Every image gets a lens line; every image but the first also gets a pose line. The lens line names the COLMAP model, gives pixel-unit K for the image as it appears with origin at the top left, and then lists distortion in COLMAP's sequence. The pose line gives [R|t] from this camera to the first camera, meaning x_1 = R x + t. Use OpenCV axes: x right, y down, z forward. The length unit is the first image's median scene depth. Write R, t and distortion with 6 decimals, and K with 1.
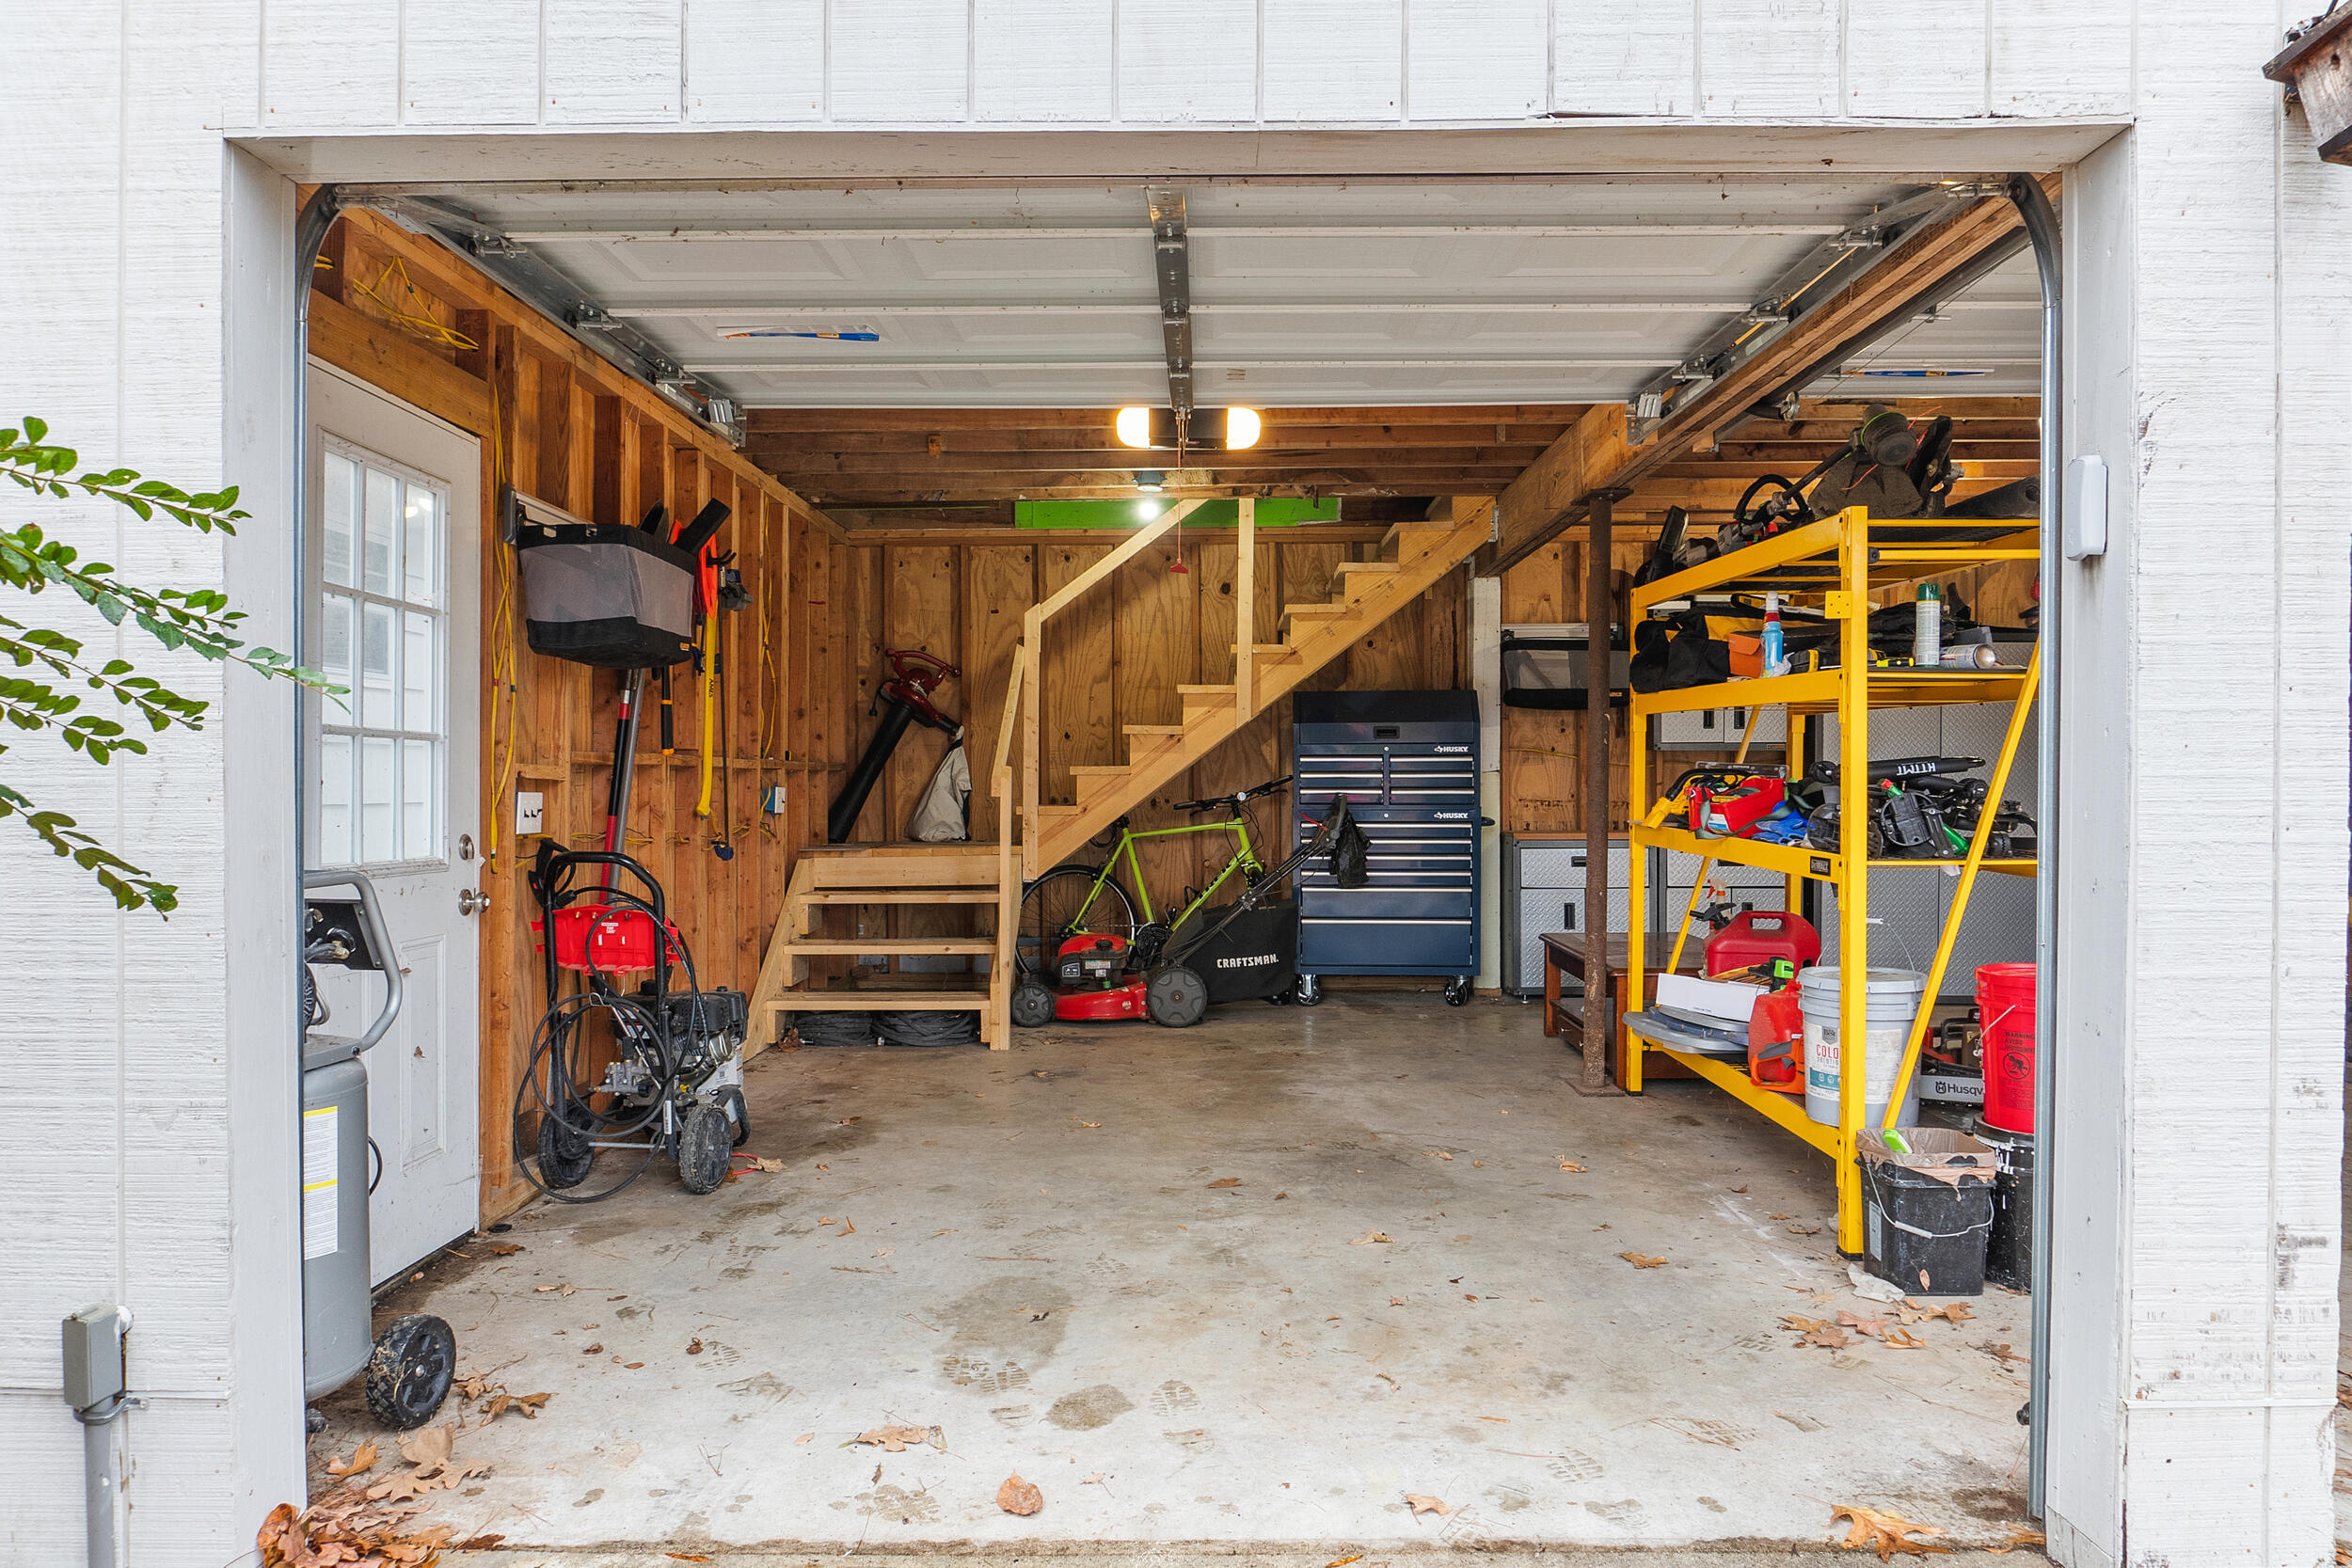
lens RADIAL K [[1598.4, 0, 1169.1], [0, 1598.4, 786.2], [0, 0, 1]] dist [-0.008502, -0.000642]
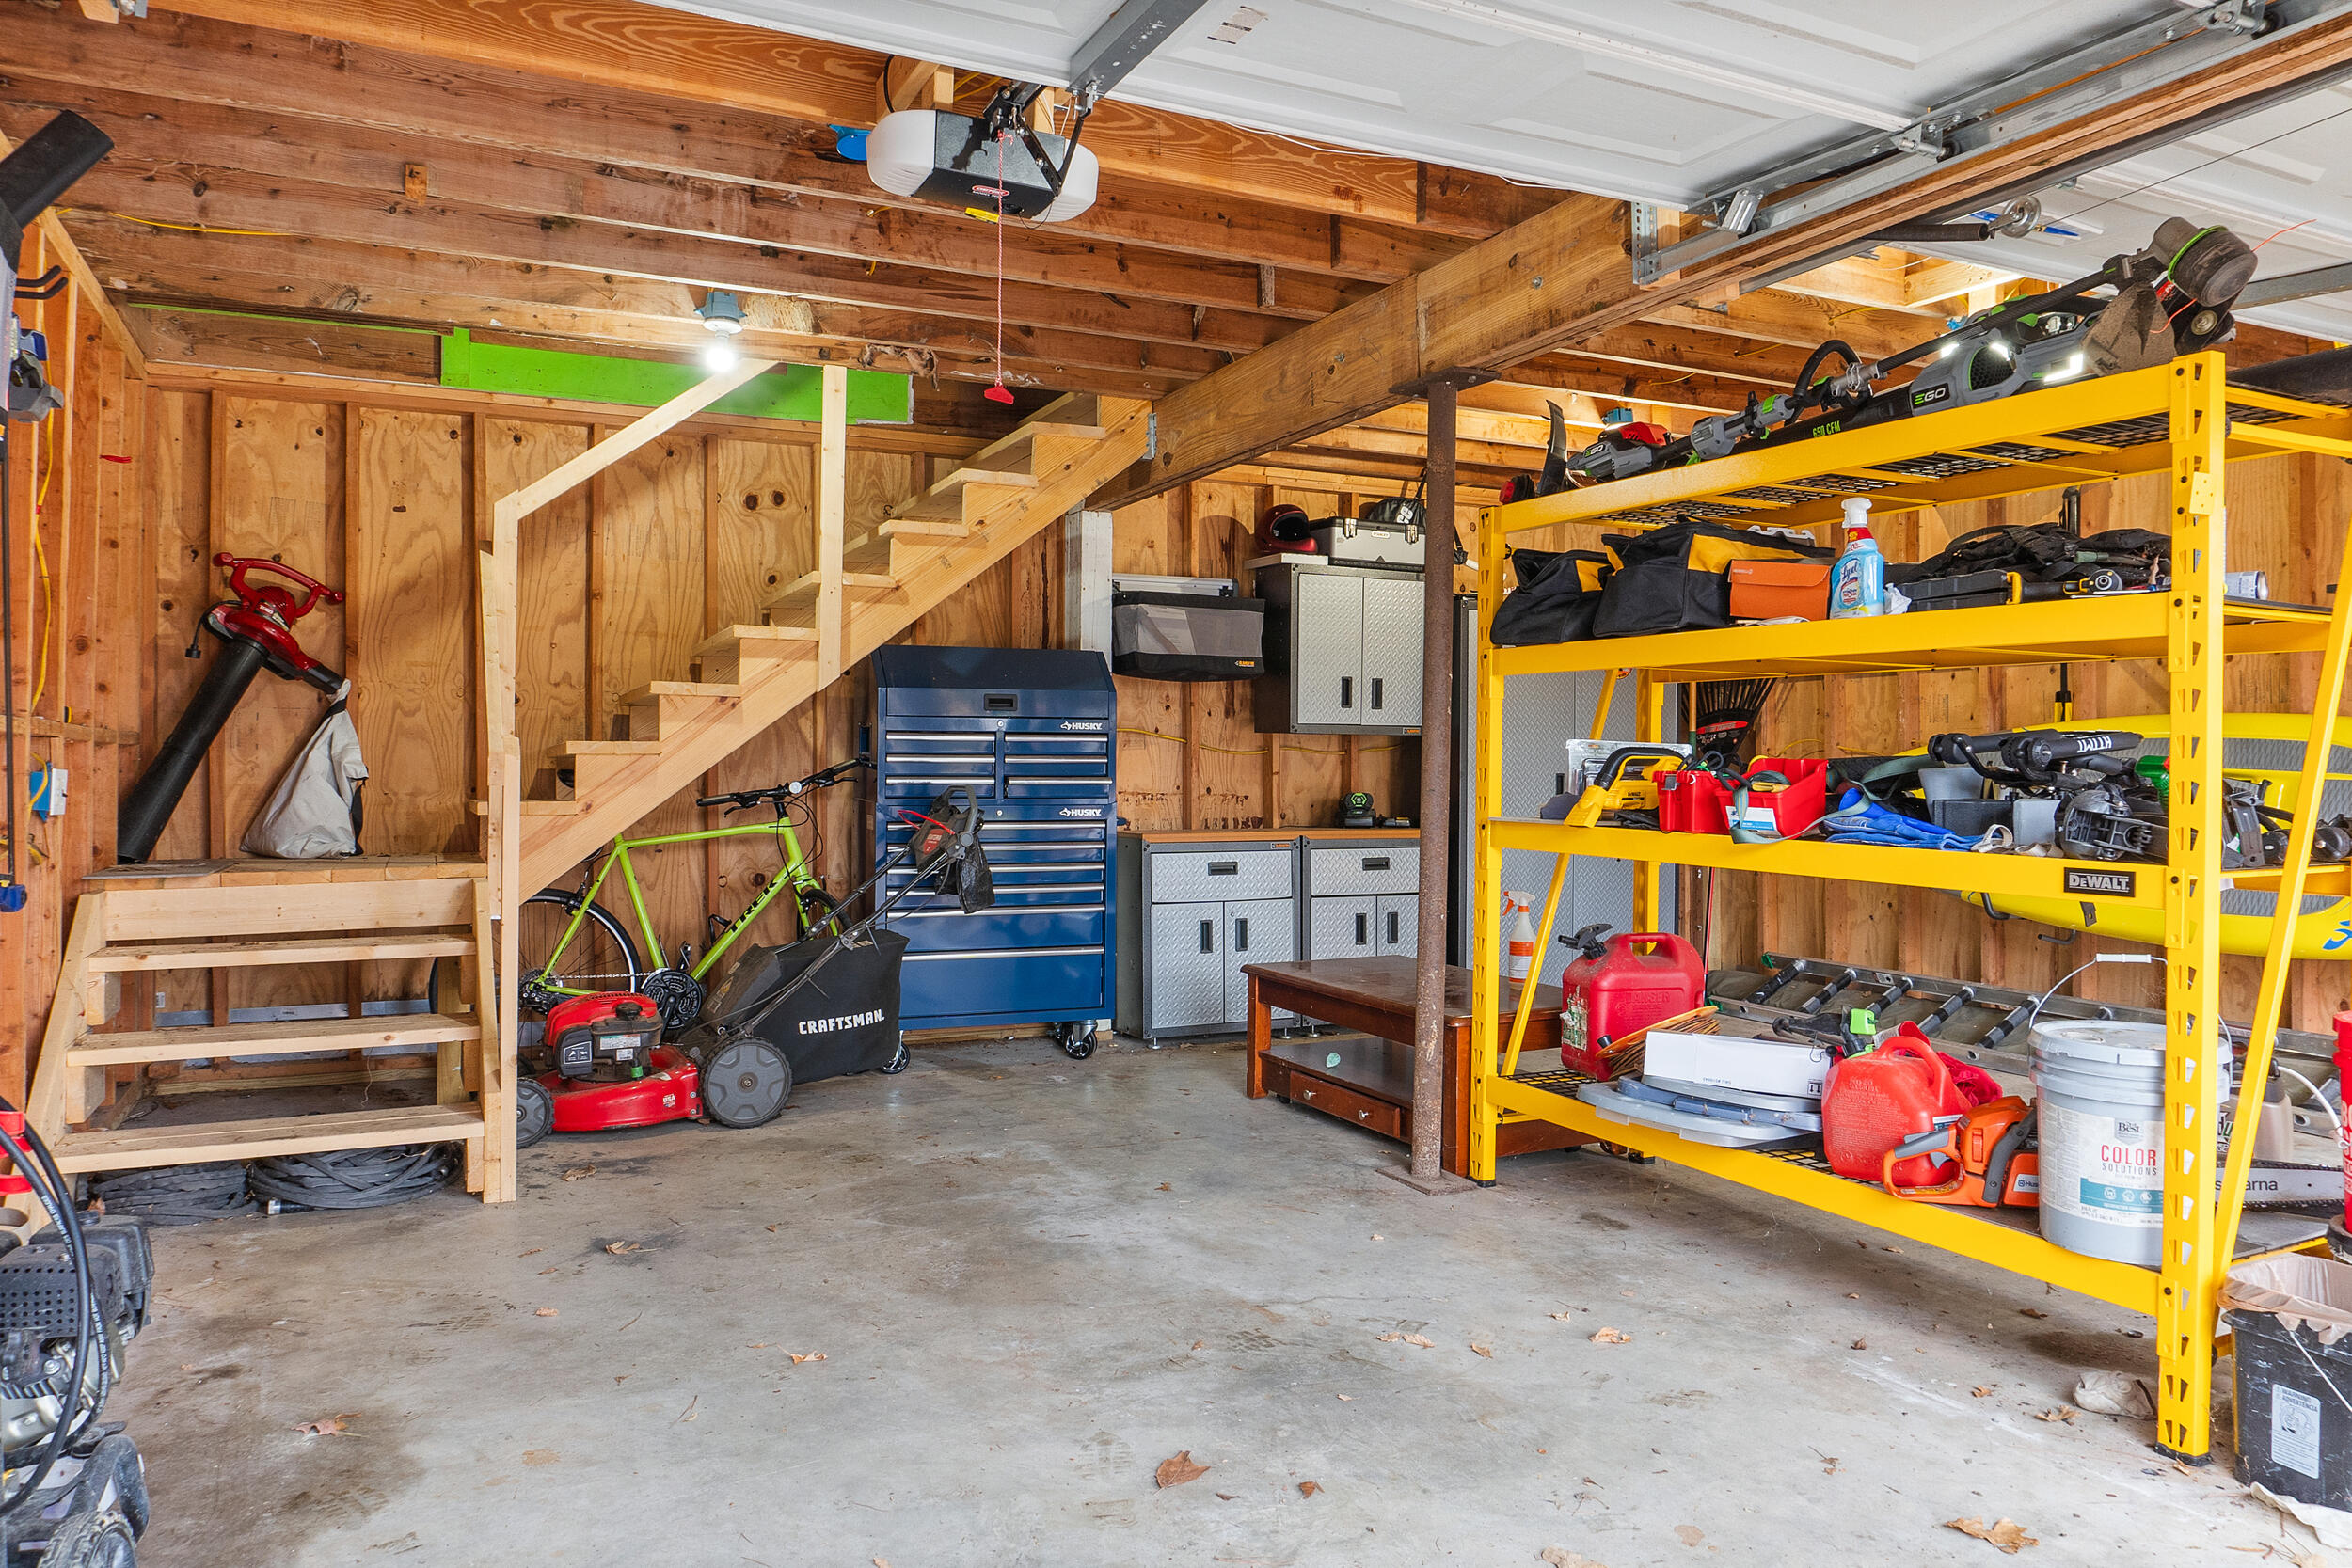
lens RADIAL K [[1584.6, 0, 1176.3], [0, 1584.6, 768.1], [0, 0, 1]] dist [-0.022571, 0.002442]
pose [[0.891467, 0.005912, 0.453046, -0.124225], [-0.001896, 0.999955, -0.009318, 0.003973], [-0.453081, 0.007448, 0.891438, 0.287691]]
